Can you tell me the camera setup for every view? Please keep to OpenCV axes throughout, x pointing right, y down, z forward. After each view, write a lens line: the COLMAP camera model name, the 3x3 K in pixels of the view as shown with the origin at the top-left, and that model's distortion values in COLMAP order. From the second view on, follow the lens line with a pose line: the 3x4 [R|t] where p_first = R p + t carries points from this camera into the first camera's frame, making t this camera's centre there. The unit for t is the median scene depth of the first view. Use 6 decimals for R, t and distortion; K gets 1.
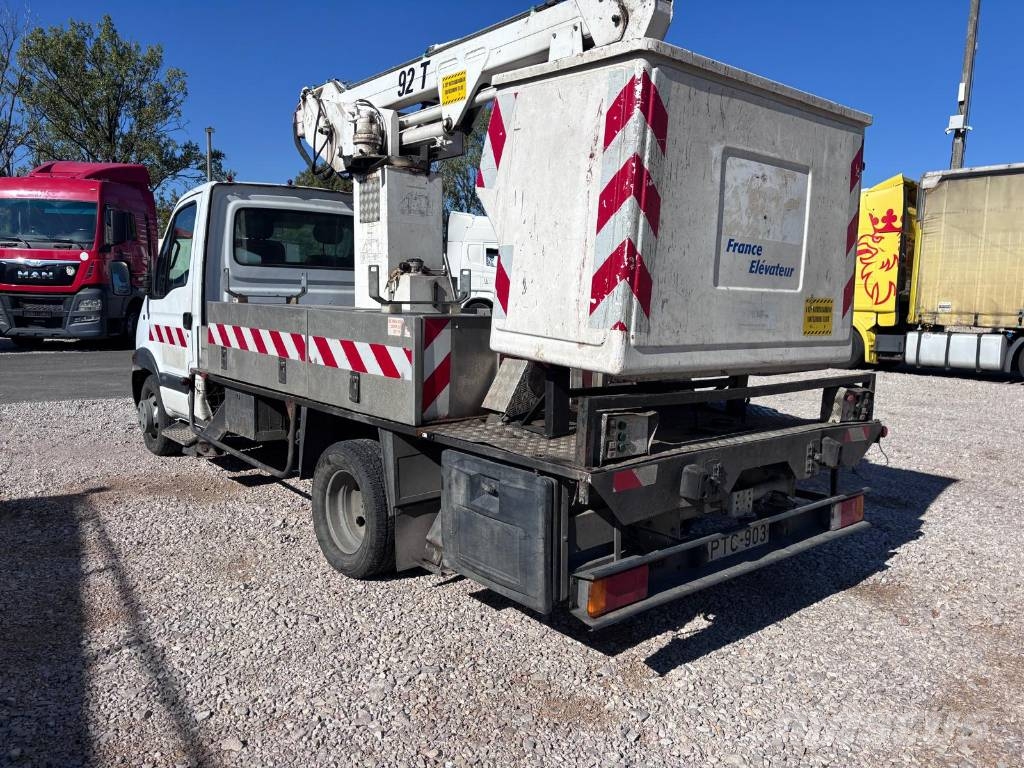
lens RADIAL K [[768.7, 0, 511.8], [0, 768.7, 381.1], [0, 0, 1]] dist [0.027830, -0.027969]
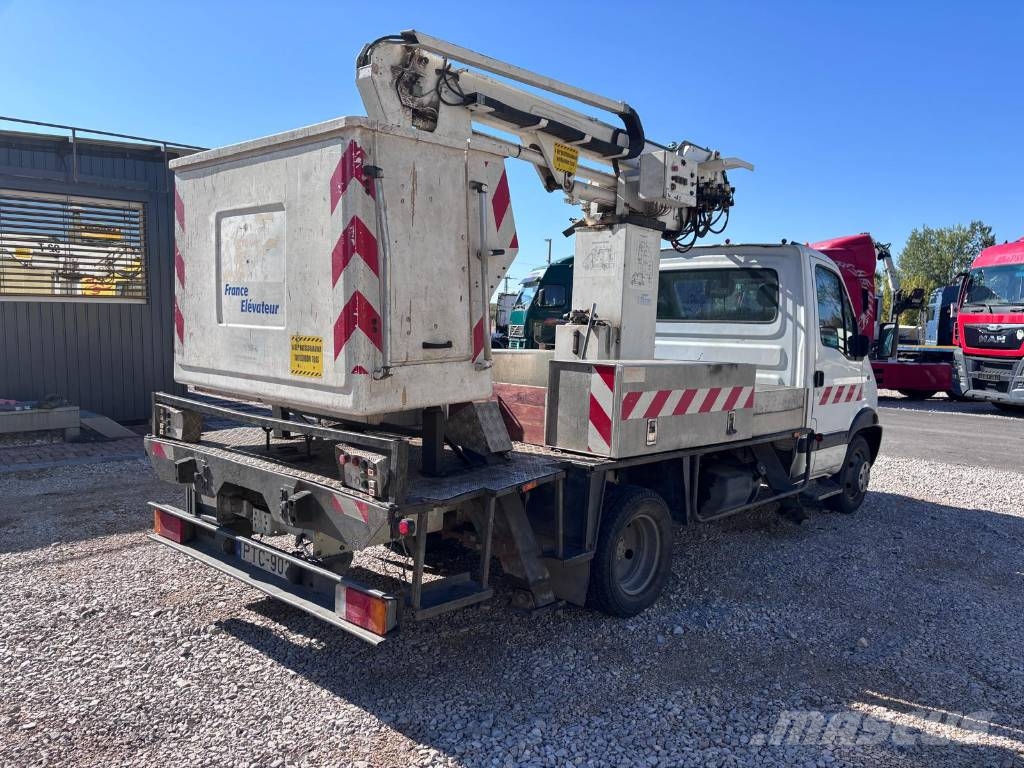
lens RADIAL K [[768.7, 0, 515.4], [0, 768.7, 391.7], [0, 0, 1]] dist [0.027830, -0.027969]
pose [[0.136417, 0.064803, -0.988530, 1.466341], [-0.141978, 0.988836, 0.045230, -0.129012], [0.980425, 0.134180, 0.144094, 1.219232]]
